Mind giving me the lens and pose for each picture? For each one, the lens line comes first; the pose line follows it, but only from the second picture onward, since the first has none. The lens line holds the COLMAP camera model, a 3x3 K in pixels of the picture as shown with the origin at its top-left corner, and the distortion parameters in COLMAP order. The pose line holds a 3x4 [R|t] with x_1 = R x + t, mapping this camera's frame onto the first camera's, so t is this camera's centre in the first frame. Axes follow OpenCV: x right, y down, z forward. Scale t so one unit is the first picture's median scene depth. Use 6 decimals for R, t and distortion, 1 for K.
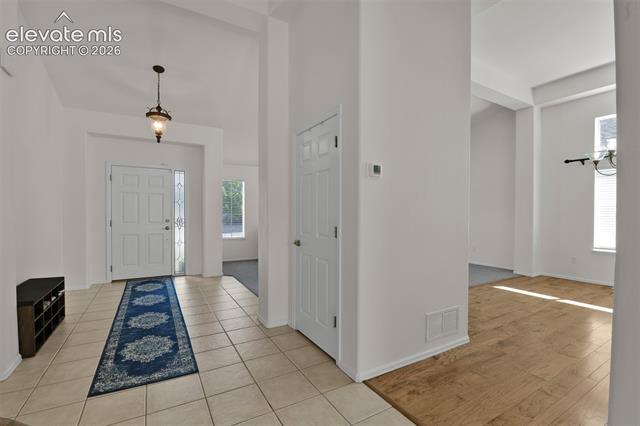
lens RADIAL K [[283.5, 0, 325.3], [0, 283.5, 214.4], [0, 0, 1]] dist [-0.000405, -0.008347]
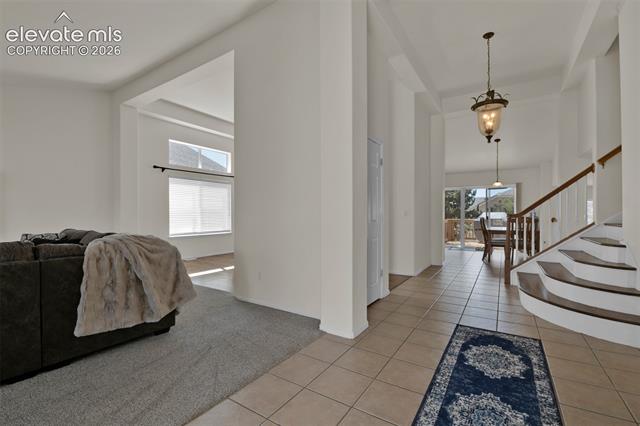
lens RADIAL K [[283.5, 0, 325.3], [0, 283.5, 214.4], [0, 0, 1]] dist [-0.000405, -0.008347]
pose [[-0.441871, -0.001145, 0.897078, -0.997346], [0.004285, 0.999985, 0.003387, 0.029049], [-0.897068, 0.005341, -0.441859, 1.564608]]
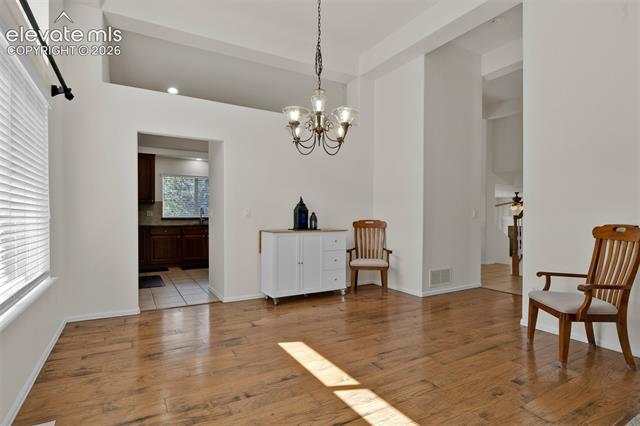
lens RADIAL K [[328.5, 0, 319.2], [0, 328.5, 221.0], [0, 0, 1]] dist [0.000351, -0.000251]
pose [[-0.999961, -0.005819, 0.006603, 1.146760], [-0.005726, 0.999887, 0.013935, 0.038143], [-0.006683, 0.013896, -0.999881, 2.035916]]
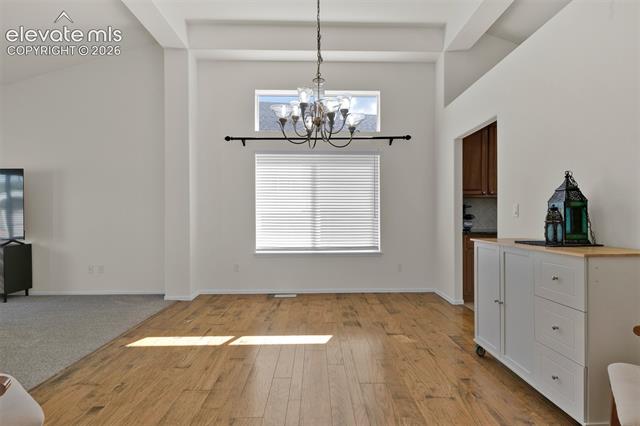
lens RADIAL K [[328.5, 0, 319.2], [0, 328.5, 221.0], [0, 0, 1]] dist [0.000351, -0.000251]
pose [[0.498552, -0.016500, 0.866703, 0.376946], [0.005620, 0.999859, 0.015802, 0.036857], [-0.866842, -0.003007, 0.498574, 0.616497]]
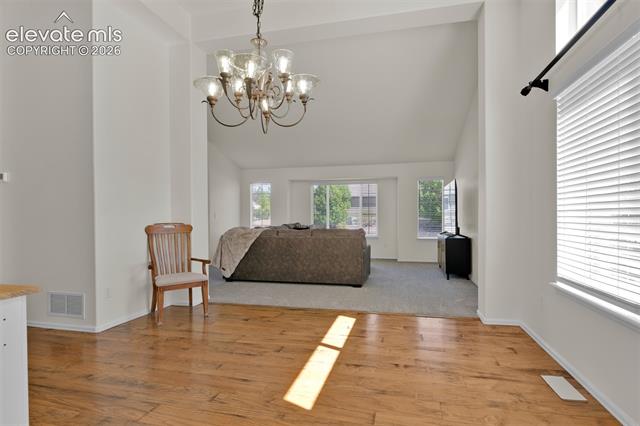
lens RADIAL K [[323.5, 0, 332.5], [0, 323.5, 218.6], [0, 0, 1]] dist [0.000082, 0.000243]
pose [[0.724837, -0.005711, -0.688896, 1.736934], [0.007442, 0.999972, -0.000460, 0.043140], [0.688880, -0.004793, 0.724860, 0.672407]]
